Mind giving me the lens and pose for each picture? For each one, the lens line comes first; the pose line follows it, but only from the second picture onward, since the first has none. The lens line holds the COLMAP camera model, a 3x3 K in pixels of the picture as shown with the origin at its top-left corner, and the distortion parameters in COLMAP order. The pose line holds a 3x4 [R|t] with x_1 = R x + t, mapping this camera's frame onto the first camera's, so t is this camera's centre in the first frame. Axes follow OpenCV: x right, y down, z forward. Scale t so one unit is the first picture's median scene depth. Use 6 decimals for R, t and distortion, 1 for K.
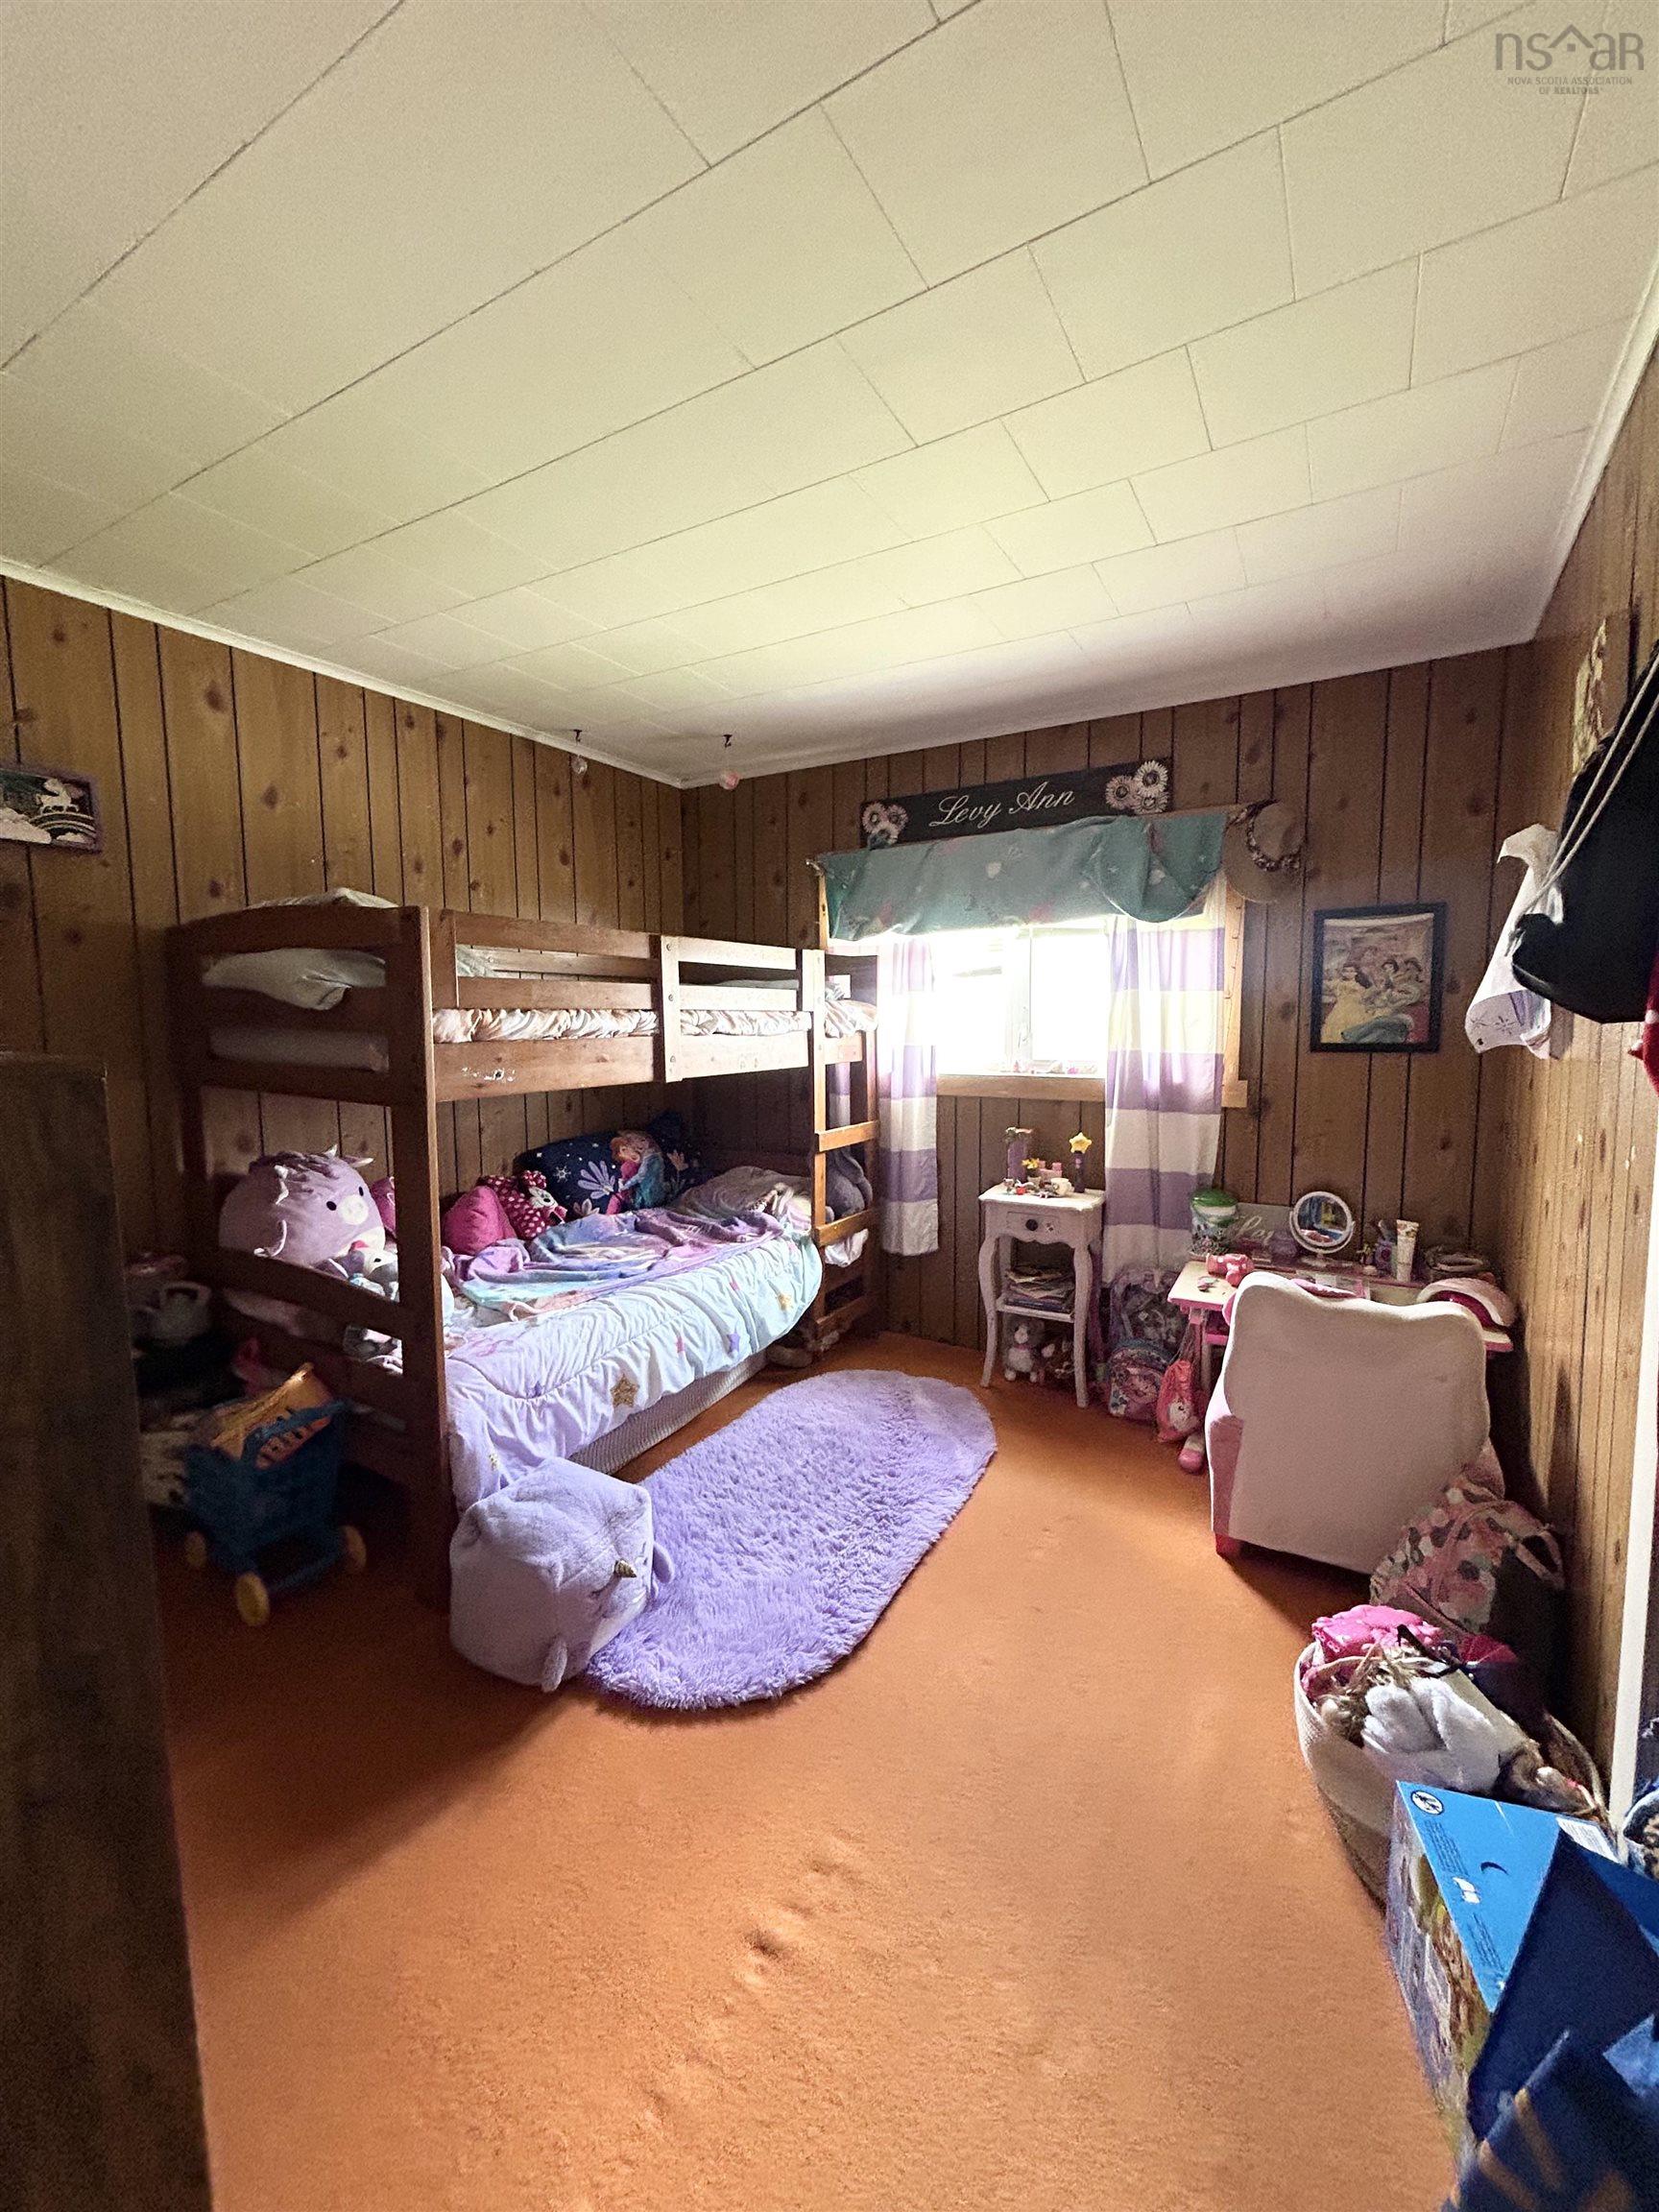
lens RADIAL K [[893.0, 0, 837.6], [0, 893.0, 1109.1], [0, 0, 1]] dist [0.001358, 0.000154]
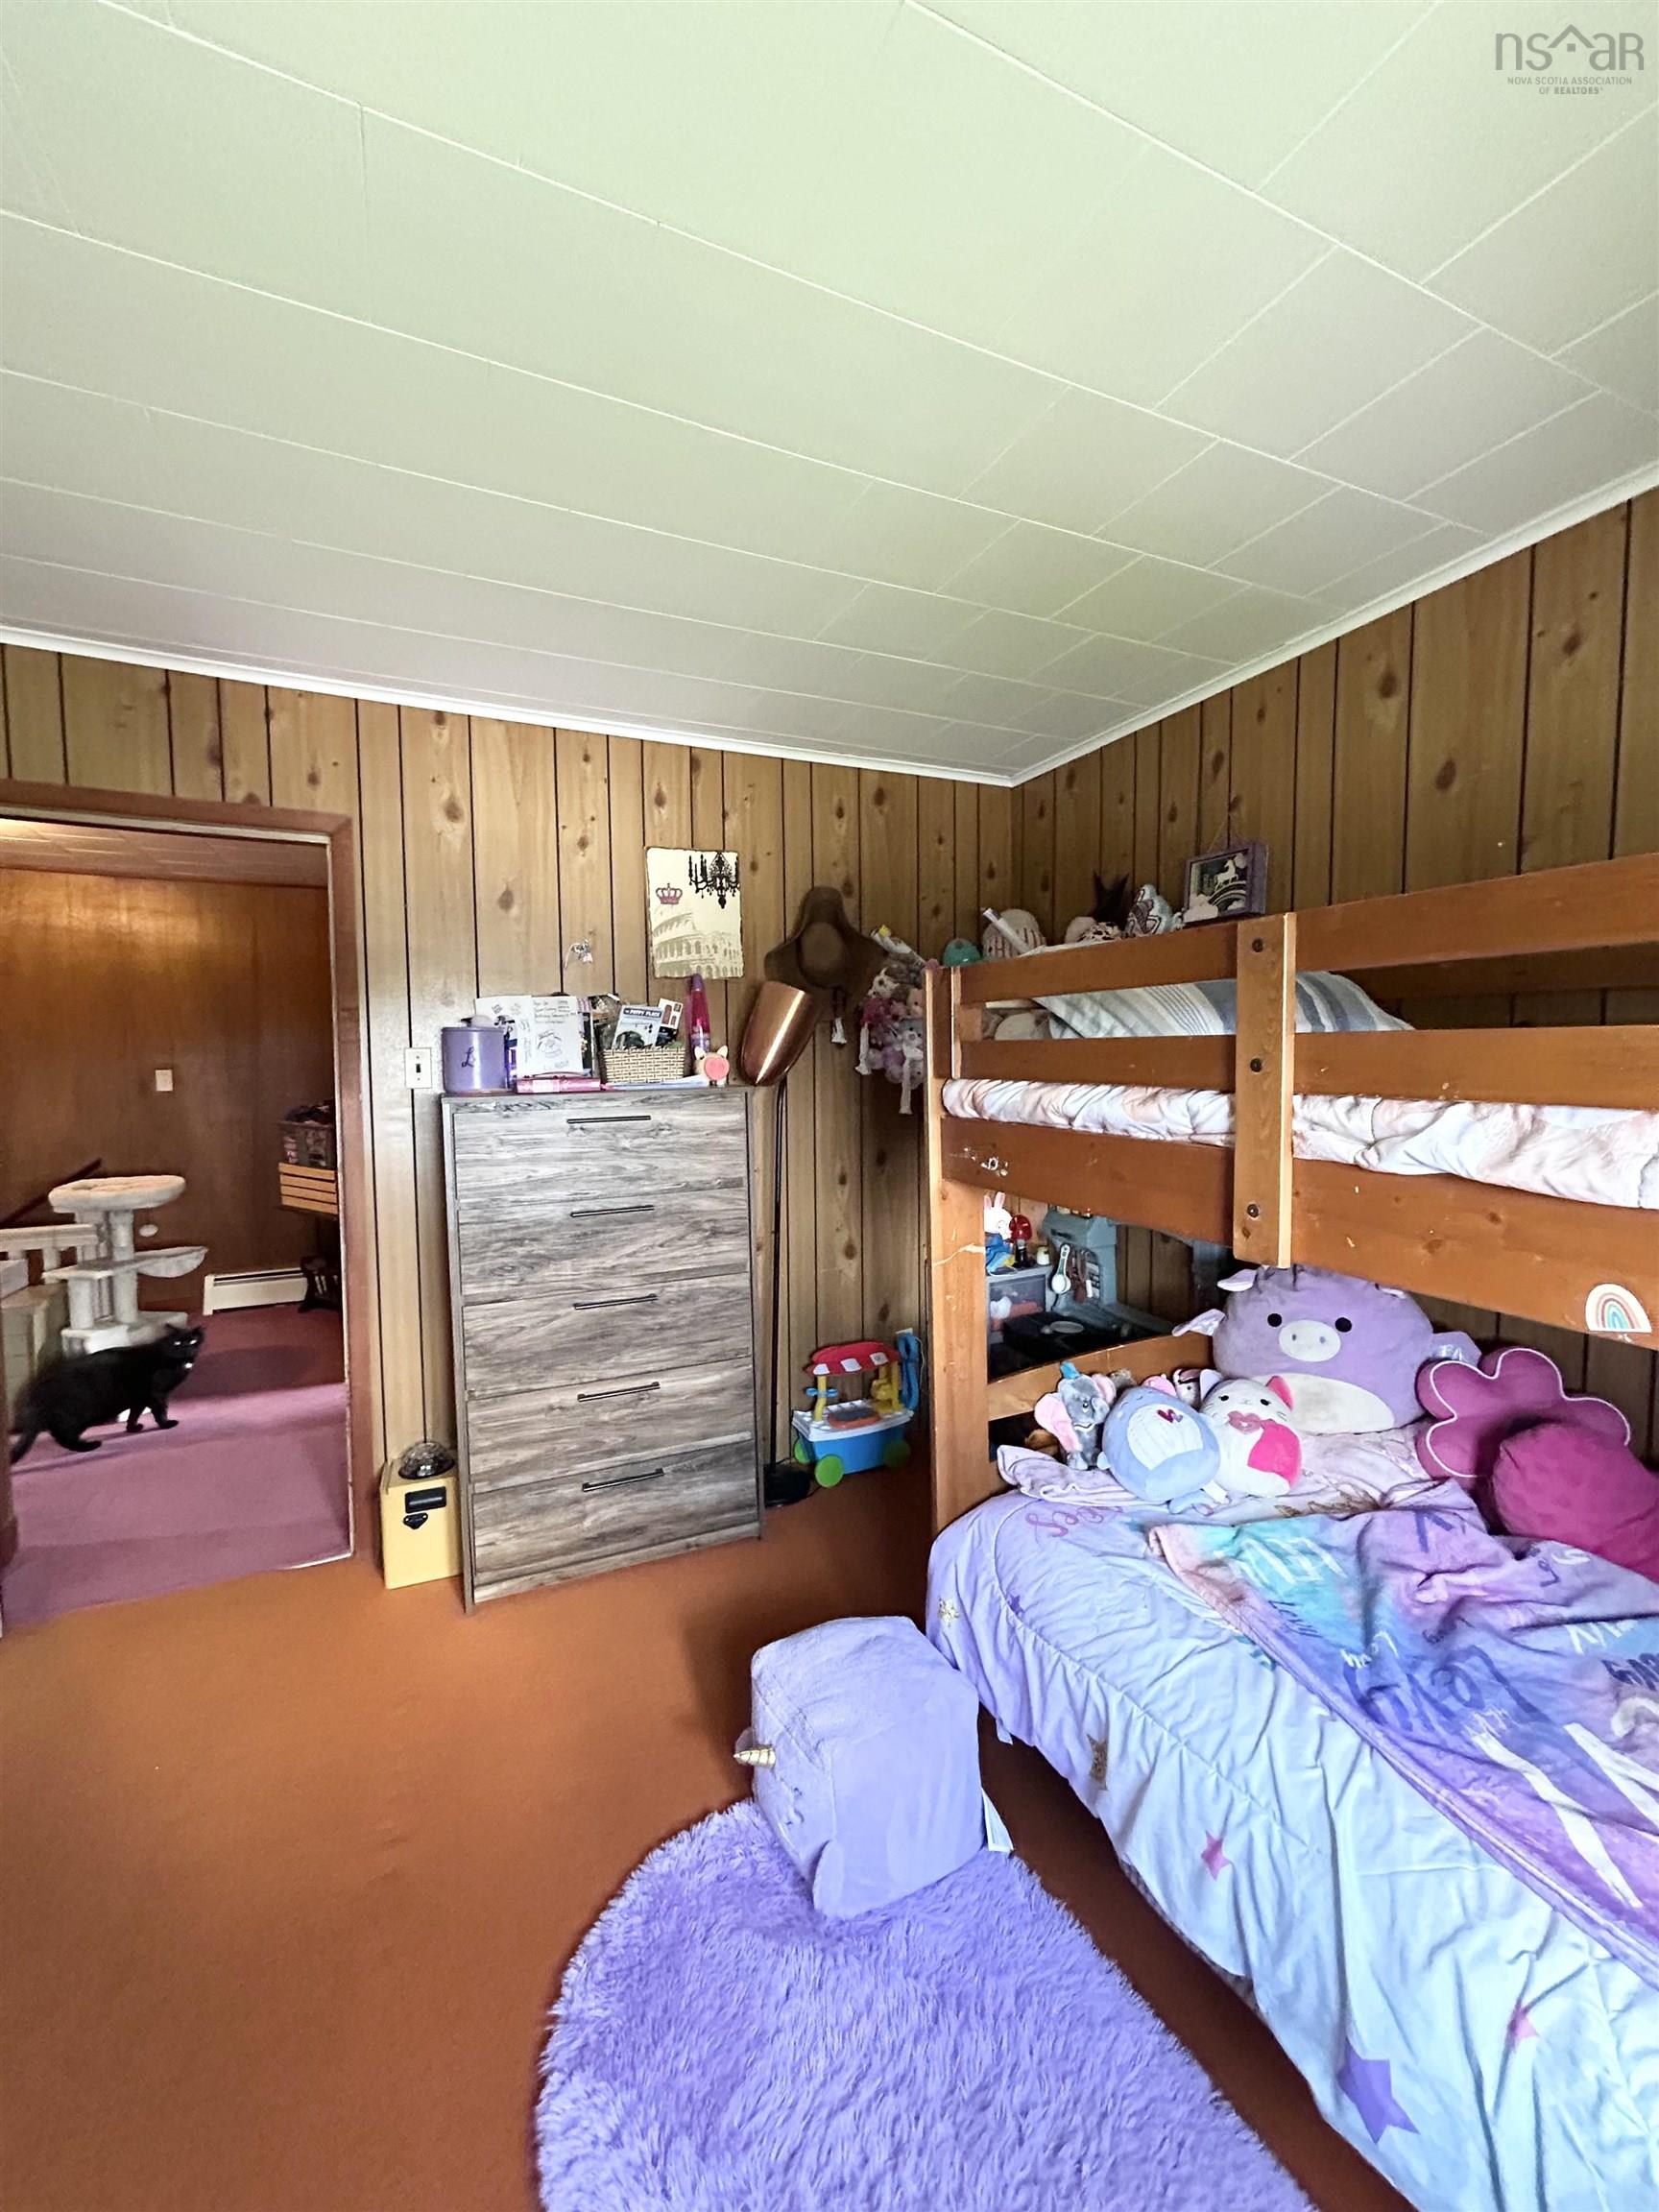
lens RADIAL K [[893.0, 0, 837.6], [0, 893.0, 1109.1], [0, 0, 1]] dist [0.001358, 0.000154]
pose [[-0.571810, 0.080117, -0.816465, 0.282380], [-0.059102, 0.988611, 0.138402, -0.156914], [0.818254, 0.127394, -0.560563, 1.080029]]
